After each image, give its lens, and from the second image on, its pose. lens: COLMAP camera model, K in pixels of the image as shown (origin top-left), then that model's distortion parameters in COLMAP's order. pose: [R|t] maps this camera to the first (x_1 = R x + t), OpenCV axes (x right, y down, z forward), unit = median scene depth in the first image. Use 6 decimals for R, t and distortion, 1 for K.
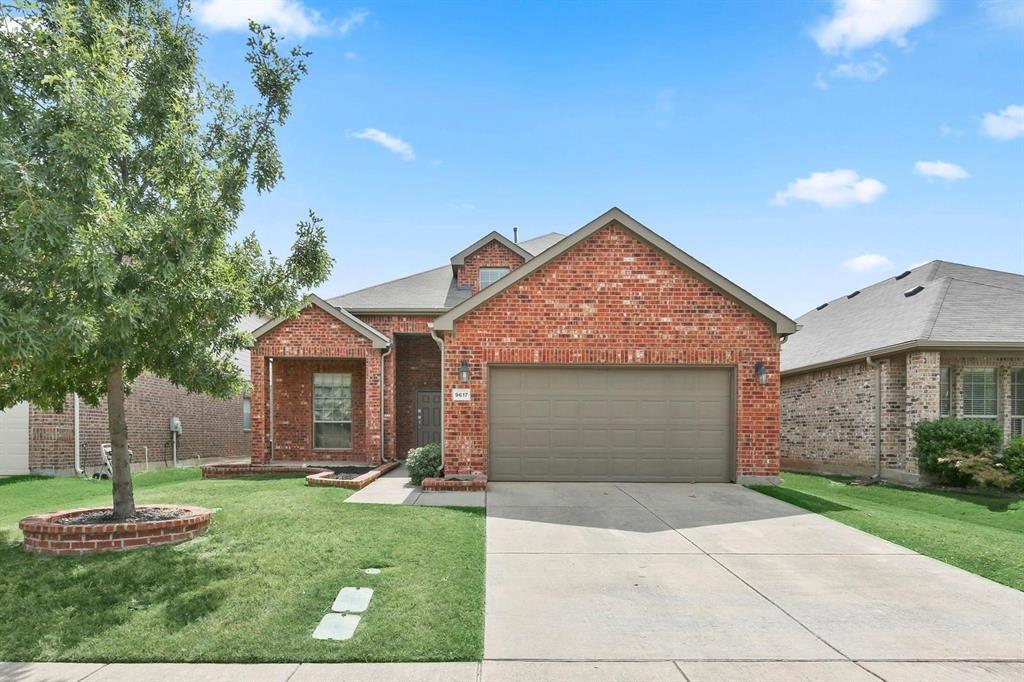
lens RADIAL K [[543.5, 0, 512.0], [0, 543.5, 348.4], [0, 0, 1]] dist [-0.007106, 0.001158]
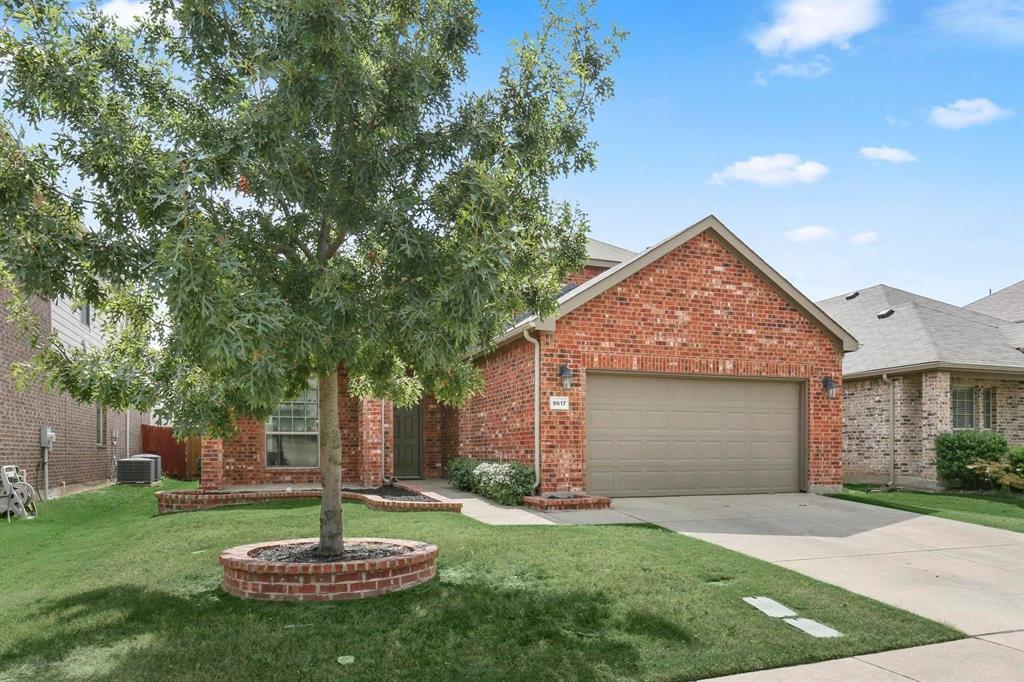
lens RADIAL K [[664.5, 0, 511.9], [0, 664.5, 335.8], [0, 0, 1]] dist [0.006794, 0.000265]
pose [[0.939824, 0.049769, 0.338016, -0.550454], [-0.046083, 0.998758, -0.018926, -0.001626], [-0.338538, 0.002210, 0.940950, -0.010416]]
